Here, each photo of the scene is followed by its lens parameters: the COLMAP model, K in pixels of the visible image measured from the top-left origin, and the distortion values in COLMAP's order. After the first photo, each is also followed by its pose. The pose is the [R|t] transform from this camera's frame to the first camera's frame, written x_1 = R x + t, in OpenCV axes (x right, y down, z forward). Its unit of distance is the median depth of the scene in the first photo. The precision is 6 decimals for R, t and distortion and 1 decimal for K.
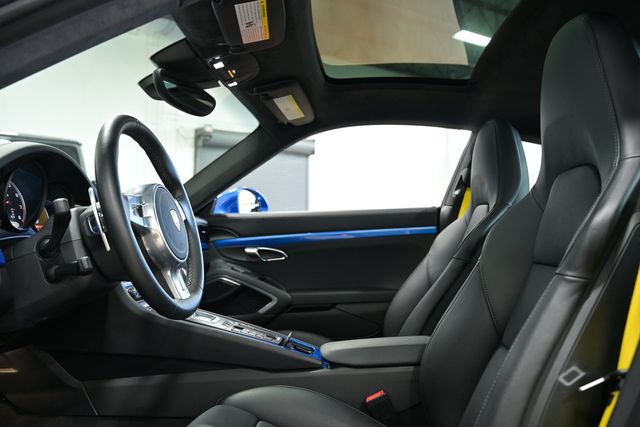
lens RADIAL K [[507.1, 0, 320.0], [0, 507.1, 213.5], [0, 0, 1]] dist [0.002398, 0.002201]
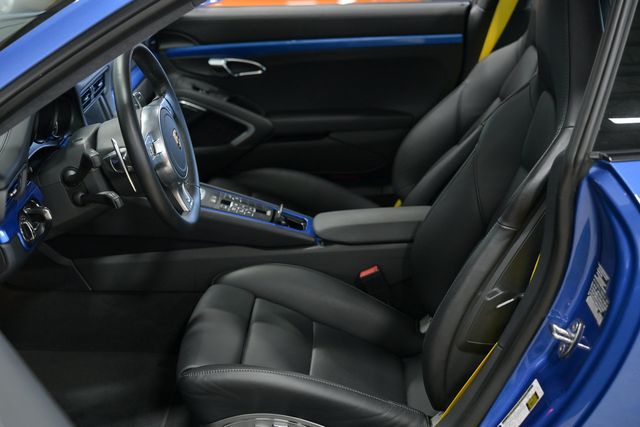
lens RADIAL K [[1008.8, 0, 320.0], [0, 1008.8, 213.5], [0, 0, 1]] dist [0.029898, 0.028309]
pose [[0.999764, -0.012545, 0.017748, -0.020747], [0.004449, 0.917444, 0.397841, -0.531384], [-0.021274, -0.397668, 0.917283, -0.776000]]
